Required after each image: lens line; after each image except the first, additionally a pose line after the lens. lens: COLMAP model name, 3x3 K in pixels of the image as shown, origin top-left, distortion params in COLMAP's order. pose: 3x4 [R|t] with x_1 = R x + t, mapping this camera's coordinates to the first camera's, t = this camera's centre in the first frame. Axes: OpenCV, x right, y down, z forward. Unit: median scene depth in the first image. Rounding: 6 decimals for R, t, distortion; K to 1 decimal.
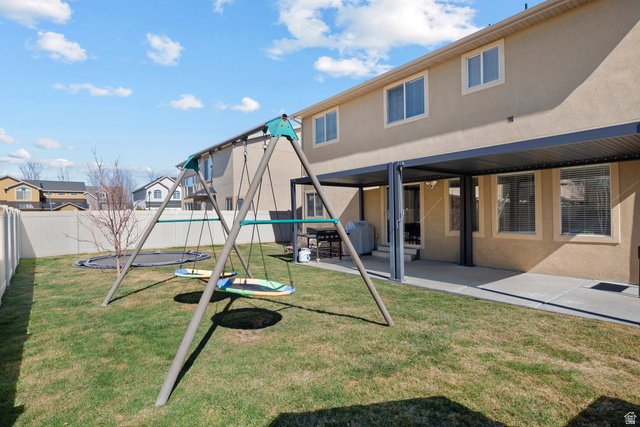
lens RADIAL K [[333.4, 0, 320.3], [0, 333.4, 214.7], [0, 0, 1]] dist [-0.002641, -0.000274]
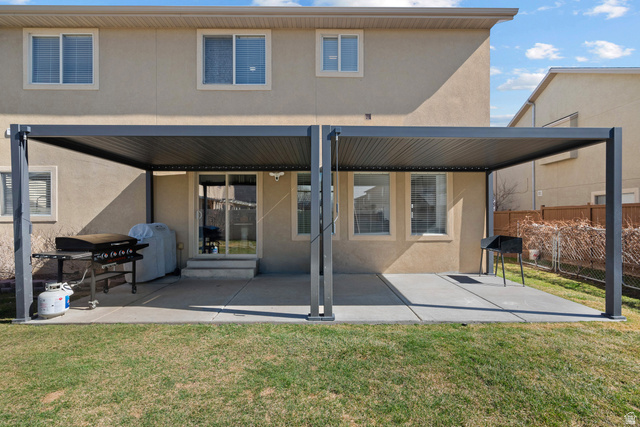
lens RADIAL K [[295.7, 0, 321.1], [0, 295.7, 213.9], [0, 0, 1]] dist [0.002726, -0.000800]
pose [[0.610832, 0.020201, 0.791503, -0.154644], [-0.009628, 0.999790, -0.018086, 0.010555], [-0.791702, 0.003427, 0.610898, 0.496335]]
